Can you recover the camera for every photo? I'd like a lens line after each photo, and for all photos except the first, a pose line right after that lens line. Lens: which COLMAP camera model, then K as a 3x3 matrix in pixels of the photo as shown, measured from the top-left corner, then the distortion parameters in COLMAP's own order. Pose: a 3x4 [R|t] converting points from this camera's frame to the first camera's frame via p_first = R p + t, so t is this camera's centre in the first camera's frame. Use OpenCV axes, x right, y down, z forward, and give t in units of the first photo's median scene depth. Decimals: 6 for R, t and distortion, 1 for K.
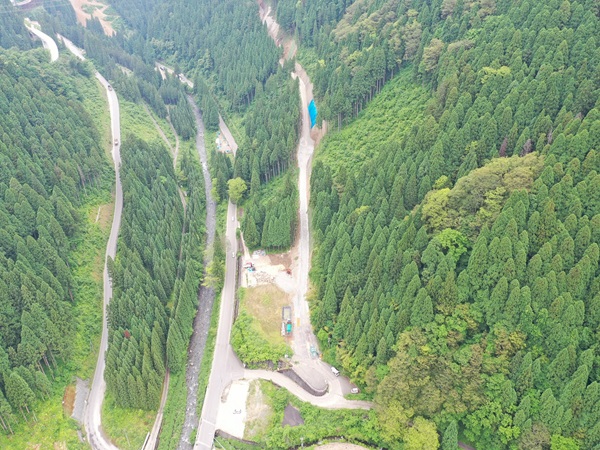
lens RADIAL K [[485.8, 0, 303.5], [0, 485.8, 207.5], [0, 0, 1]] dist [-0.001953, -0.015373]
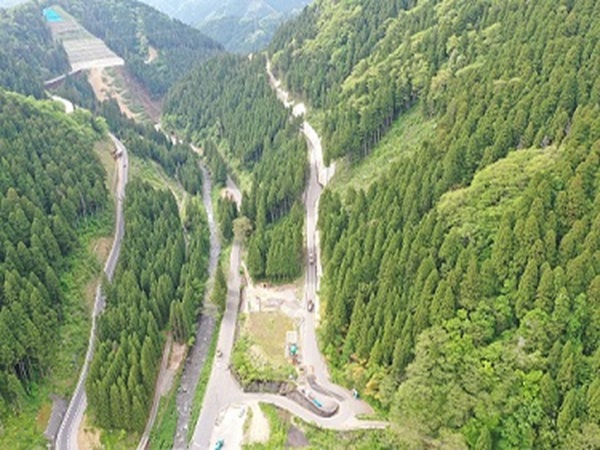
lens RADIAL K [[485.8, 0, 300.6], [0, 485.8, 218.7], [0, 0, 1]] dist [-0.001953, -0.015373]
pose [[0.999771, 0.014366, -0.015862, -0.005605], [-0.017161, 0.981012, -0.193184, 0.181712], [0.012785, 0.193412, 0.981034, 0.064328]]
